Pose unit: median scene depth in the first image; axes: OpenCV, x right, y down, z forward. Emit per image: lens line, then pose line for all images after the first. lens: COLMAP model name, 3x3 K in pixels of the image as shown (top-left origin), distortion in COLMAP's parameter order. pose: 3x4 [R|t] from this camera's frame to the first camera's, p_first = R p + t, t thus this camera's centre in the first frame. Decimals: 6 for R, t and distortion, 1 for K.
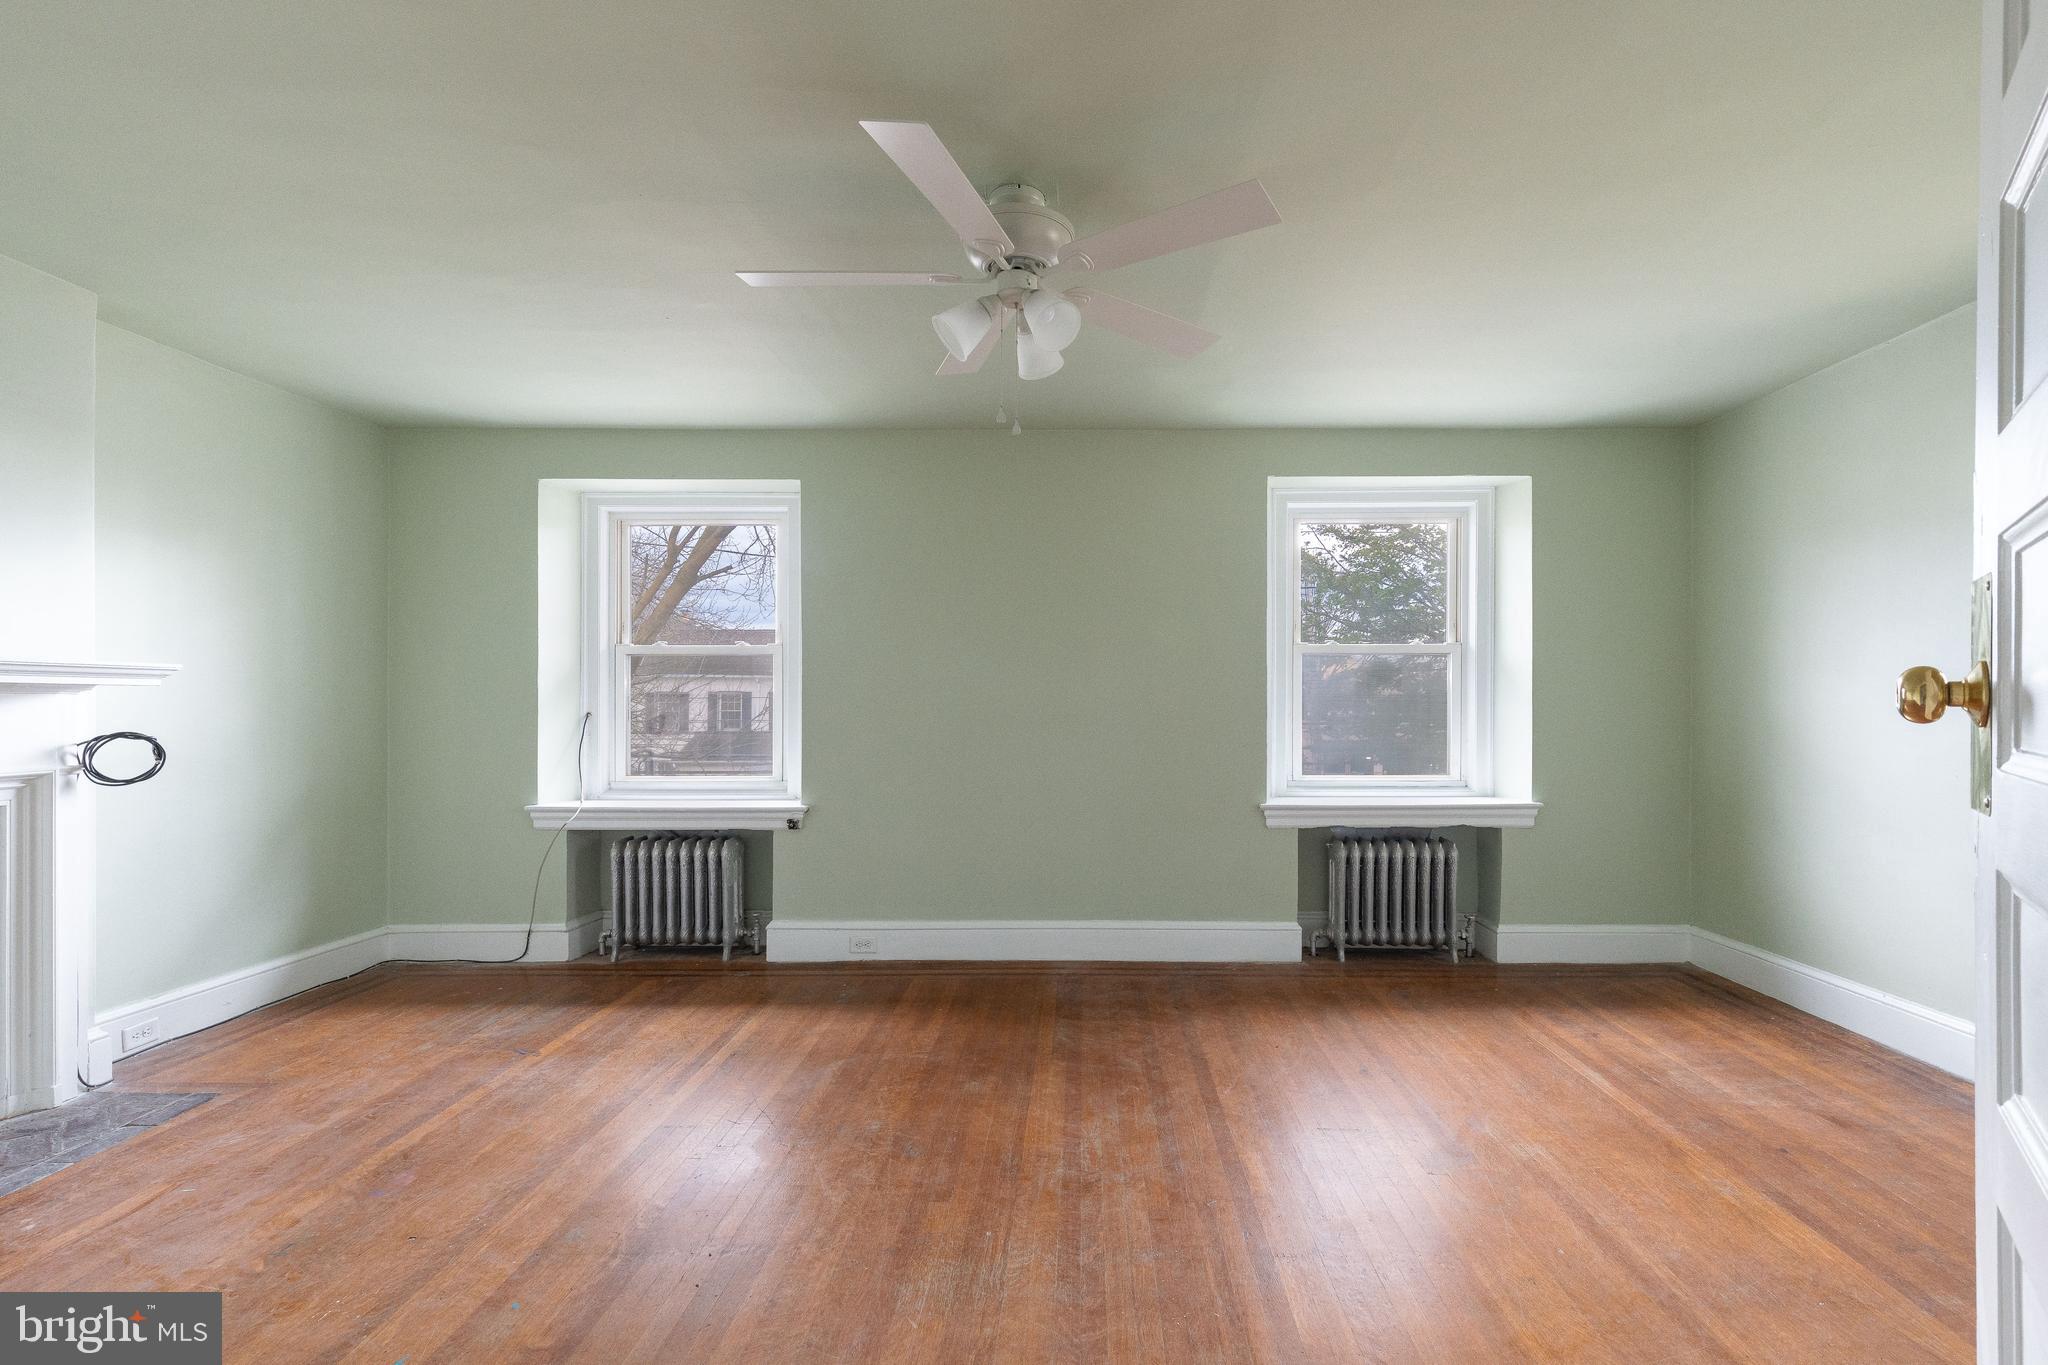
lens RADIAL K [[916.8, 0, 1028.8], [0, 916.8, 688.2], [0, 0, 1]] dist [0.006547, -0.000497]
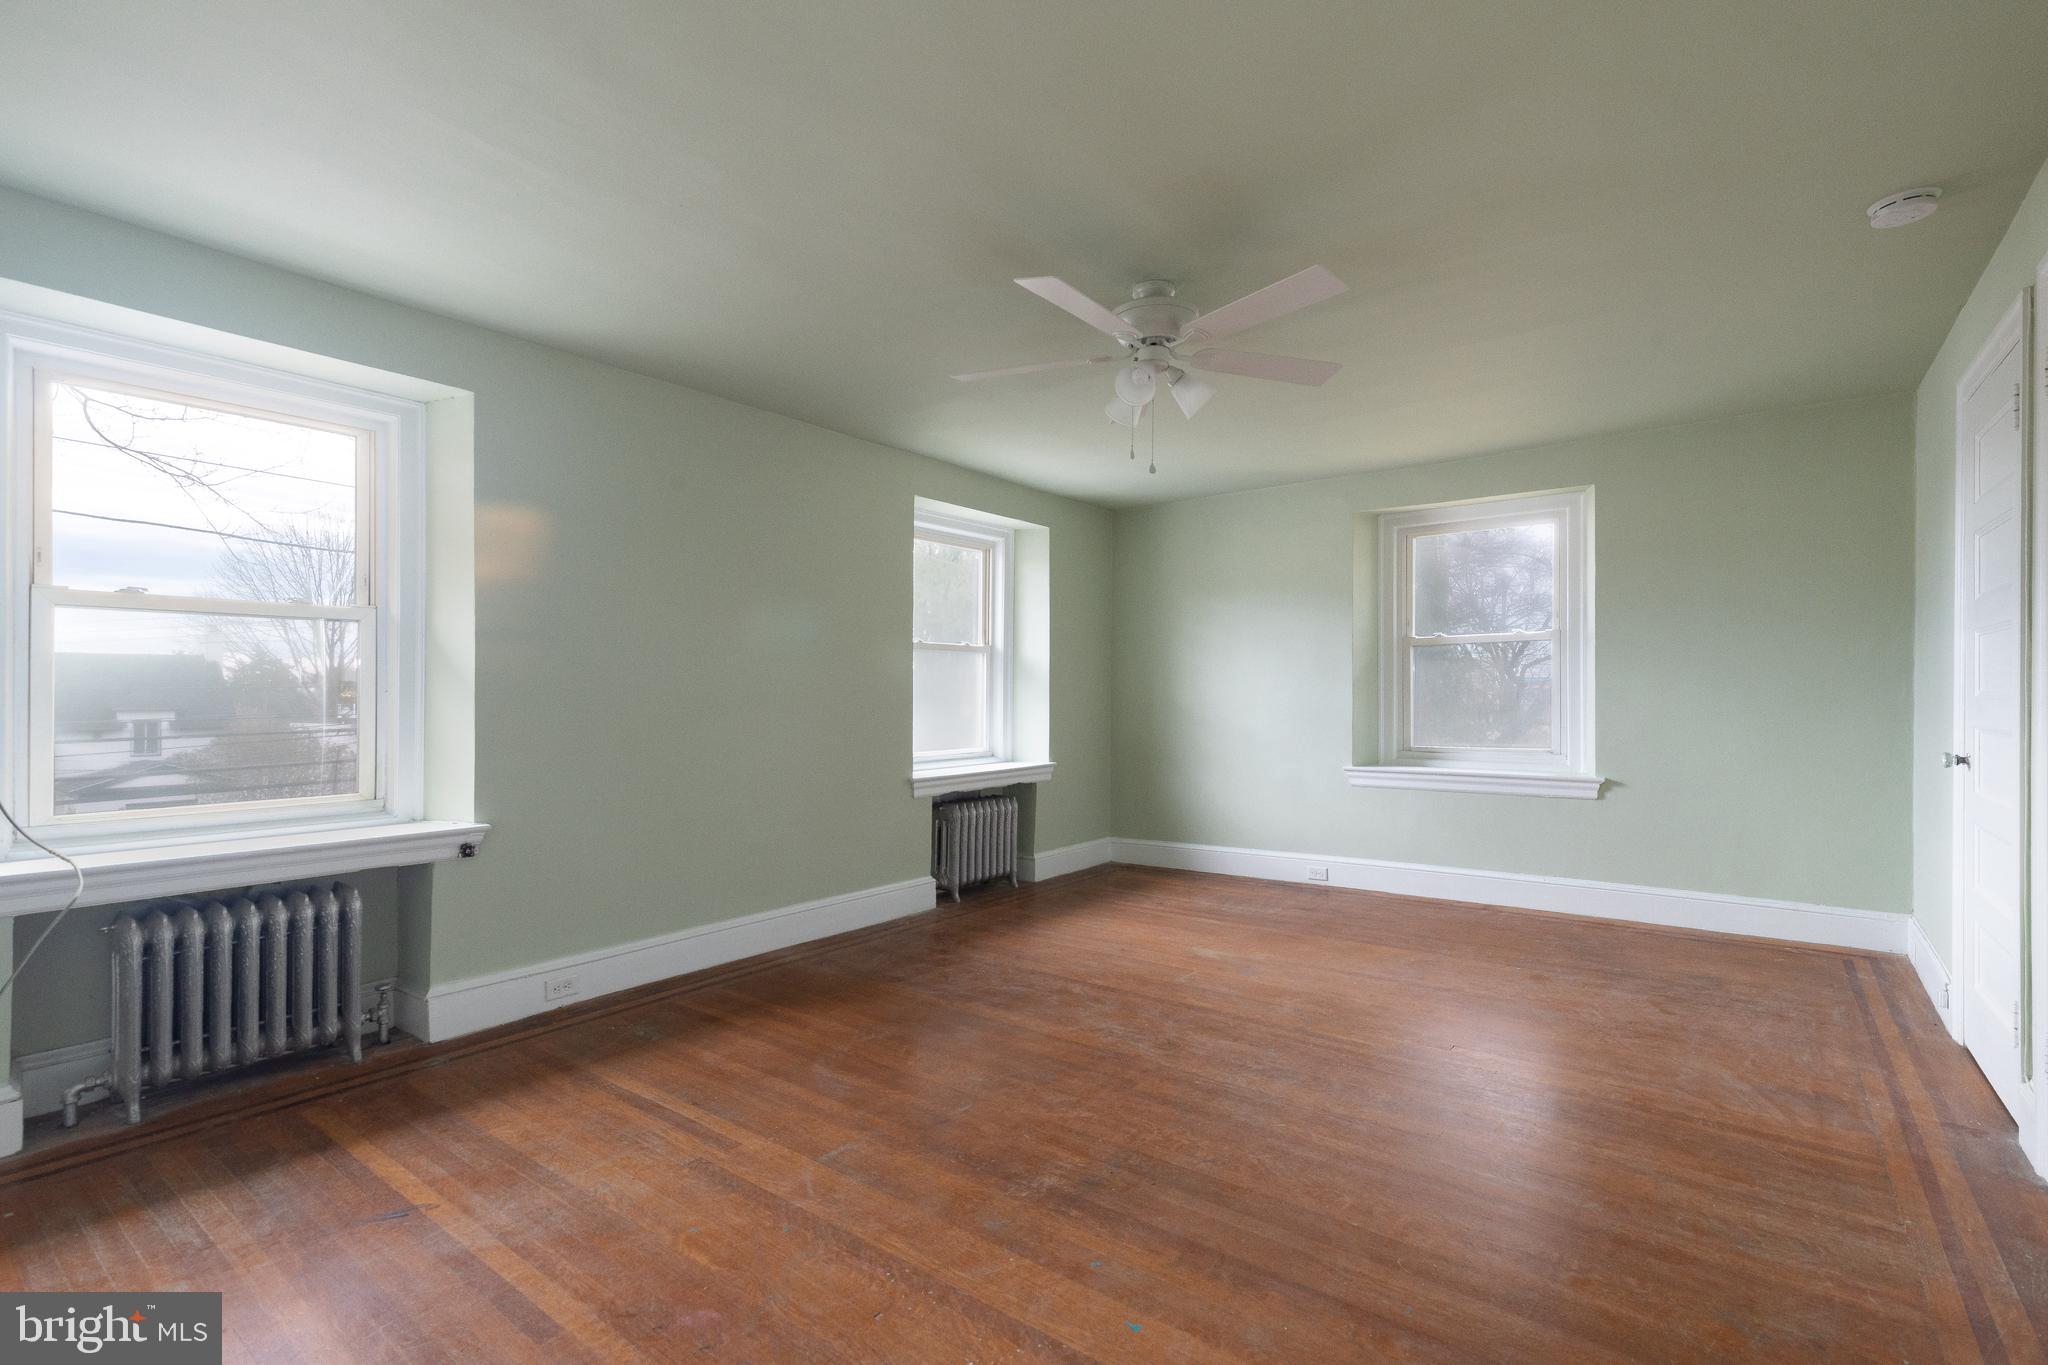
lens RADIAL K [[916.8, 0, 1028.8], [0, 916.8, 688.2], [0, 0, 1]] dist [0.006547, -0.000497]
pose [[0.613668, 0.004569, 0.789551, -0.594147], [-0.005158, 0.999985, -0.001777, 0.015370], [-0.789547, -0.002982, 0.613683, 0.184118]]
